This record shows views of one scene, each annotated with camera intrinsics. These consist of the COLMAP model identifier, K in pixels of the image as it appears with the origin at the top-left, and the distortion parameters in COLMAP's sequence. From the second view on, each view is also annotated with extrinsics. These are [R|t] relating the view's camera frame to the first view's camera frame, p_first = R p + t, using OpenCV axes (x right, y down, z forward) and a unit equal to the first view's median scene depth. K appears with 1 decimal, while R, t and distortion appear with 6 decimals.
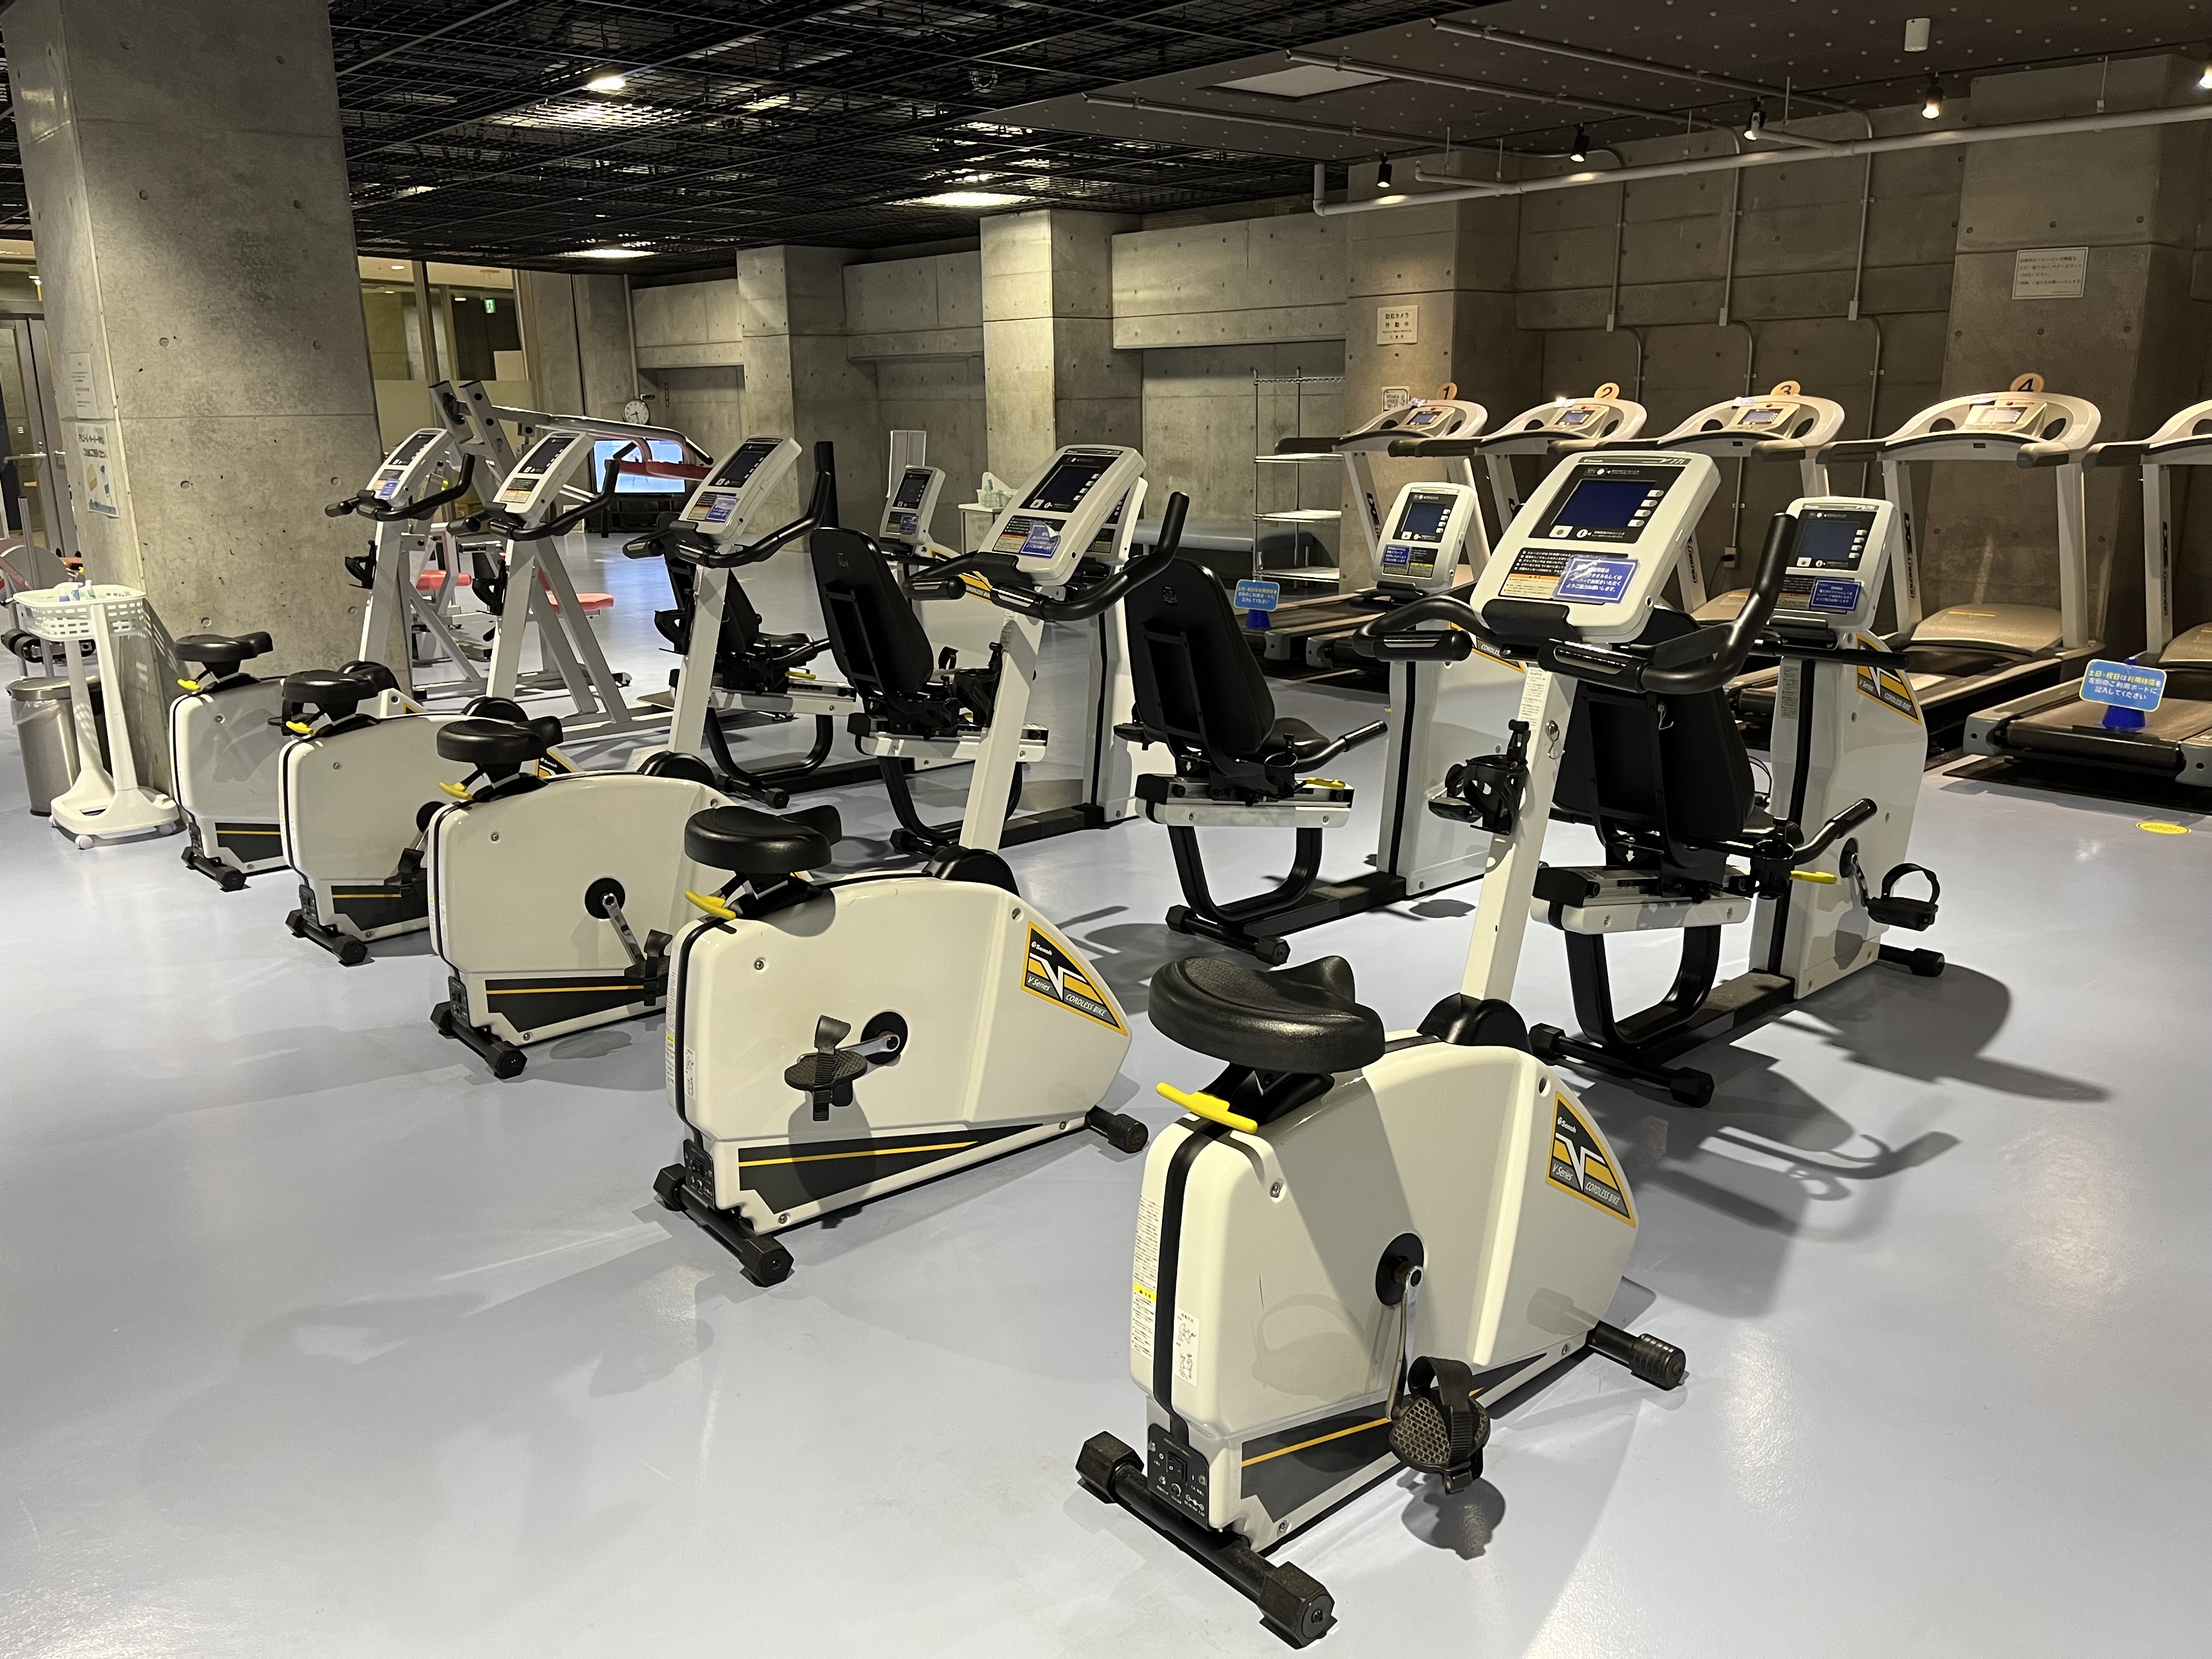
lens RADIAL K [[1712.1, 0, 1103.0], [0, 1712.1, 830.4], [0, 0, 1]] dist [0.013541, -0.014022]
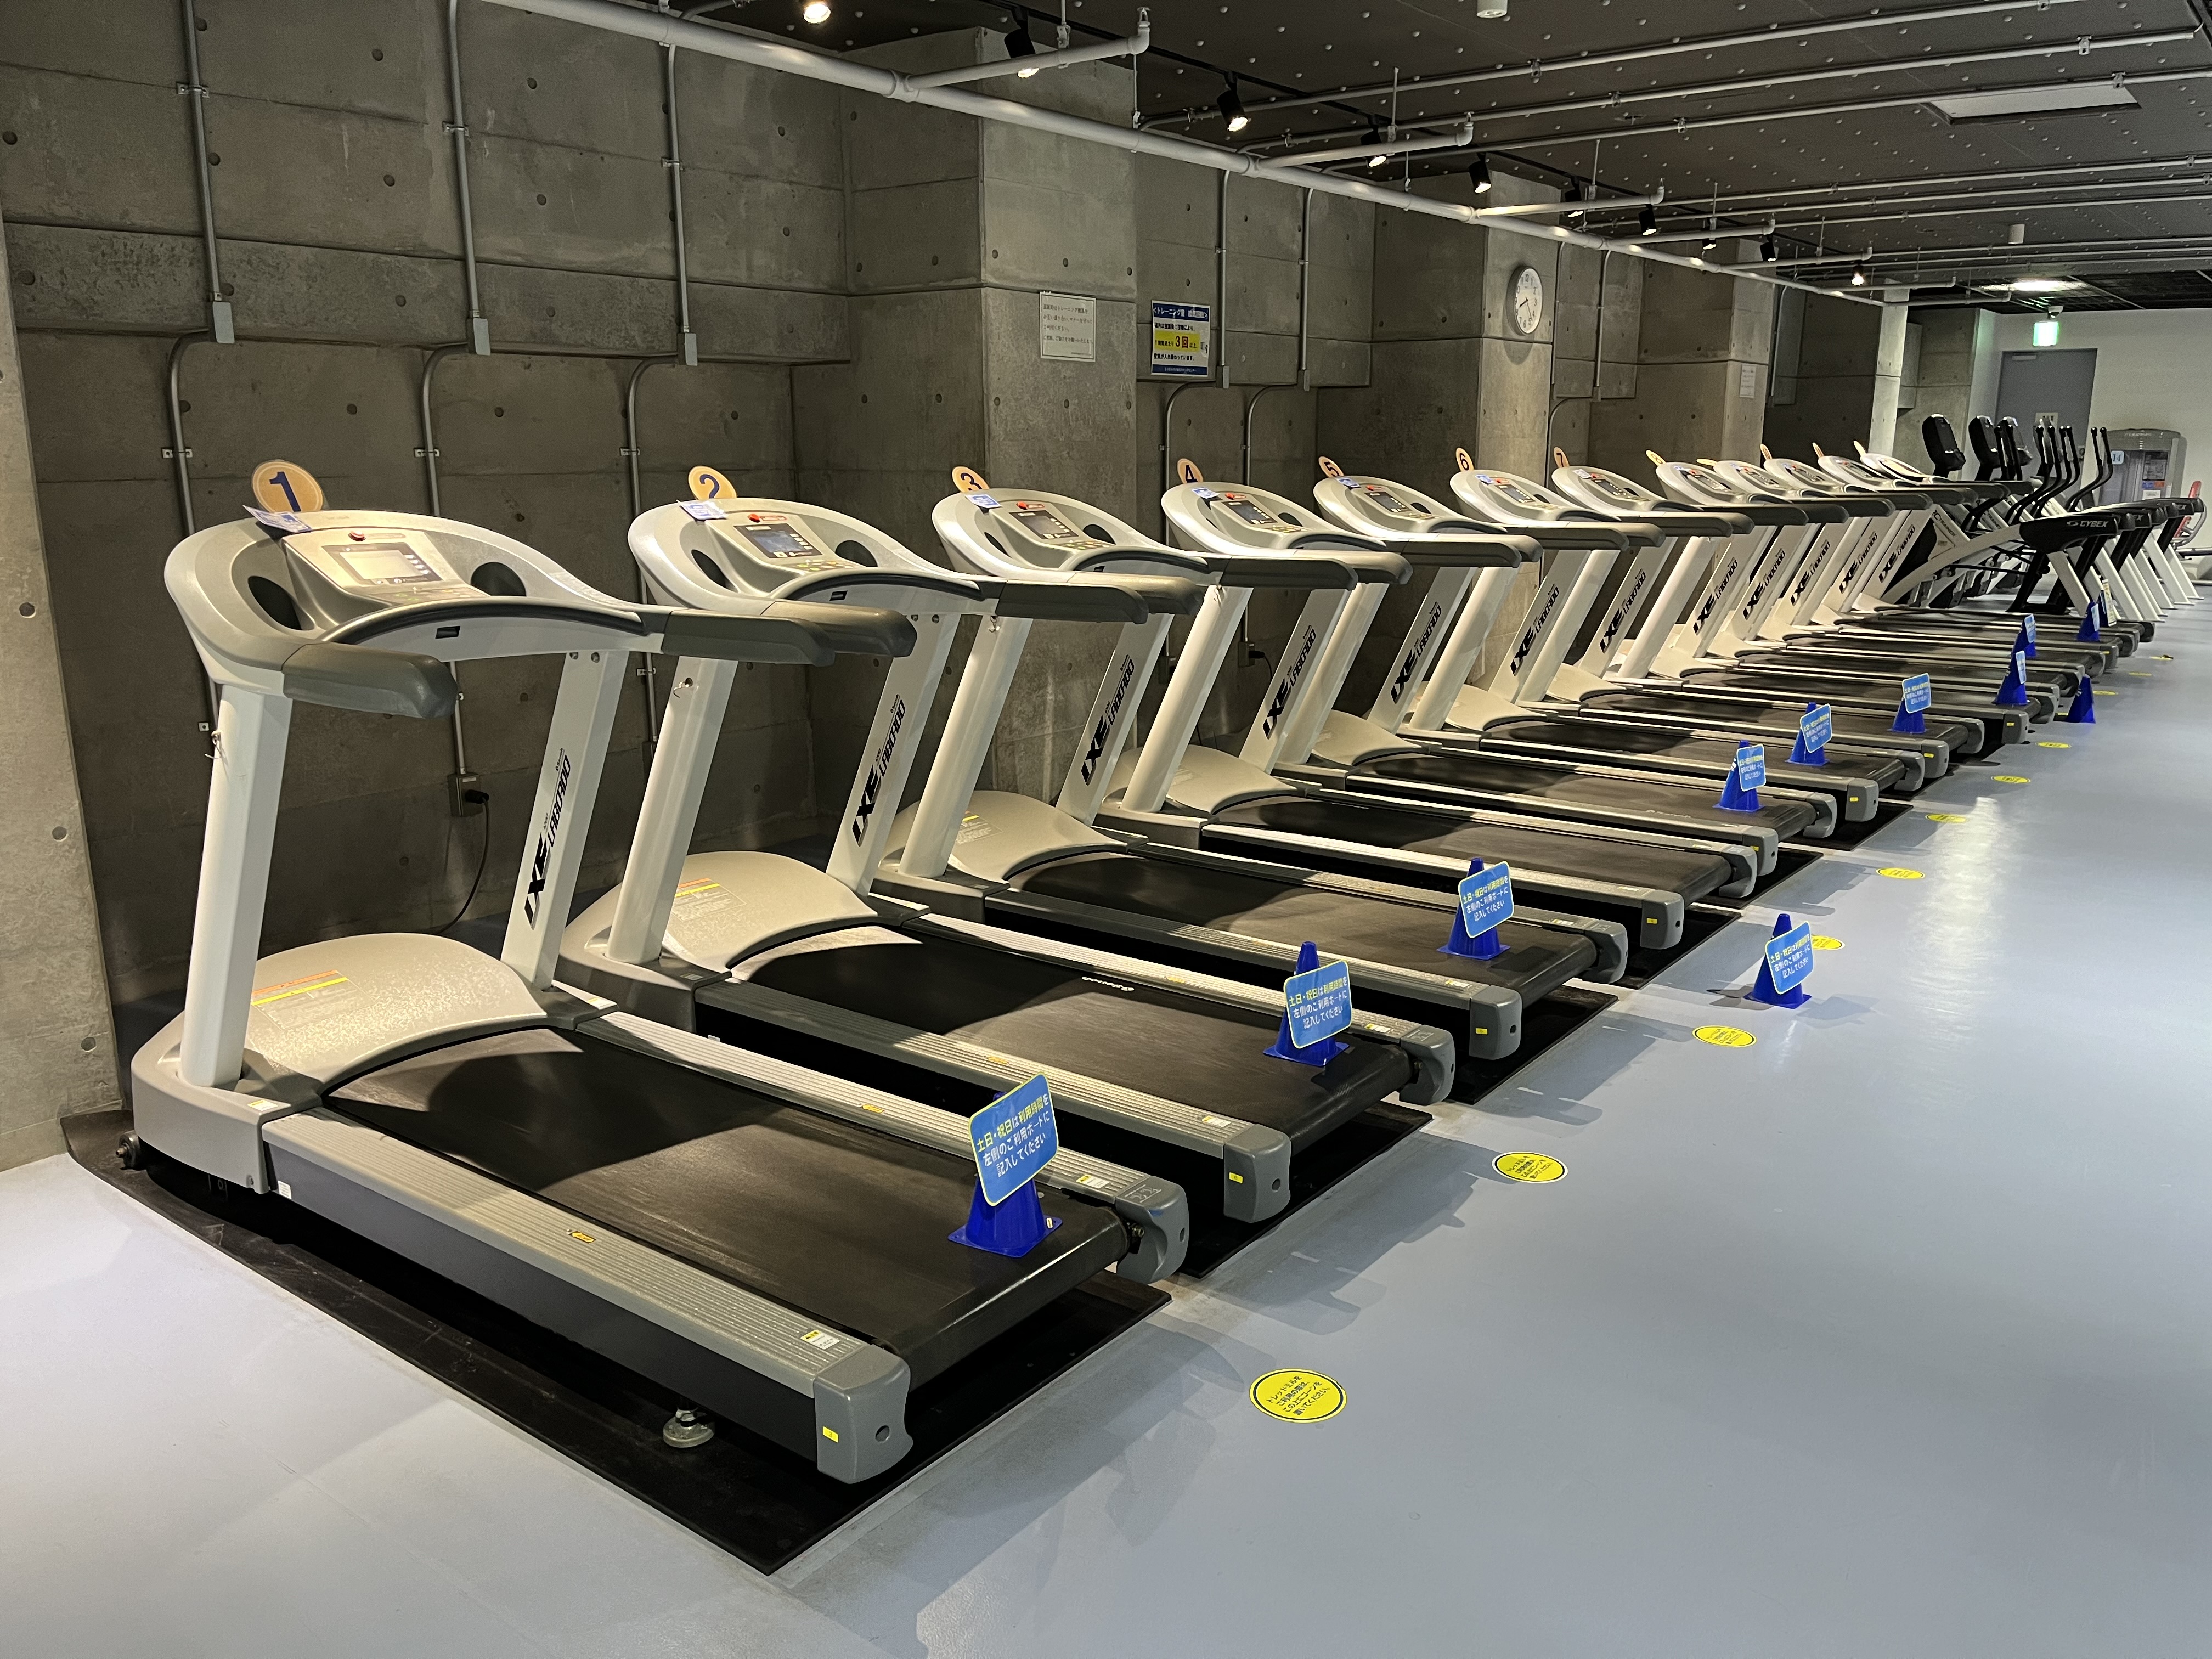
lens RADIAL K [[1712.1, 0, 1104.5], [0, 1712.1, 834.8], [0, 0, 1]] dist [0.013541, -0.014022]
pose [[-0.192632, -0.216925, 0.956993, -0.220865], [0.239503, 0.935370, 0.260233, -0.297556], [-0.951594, 0.279332, -0.128228, 1.106208]]
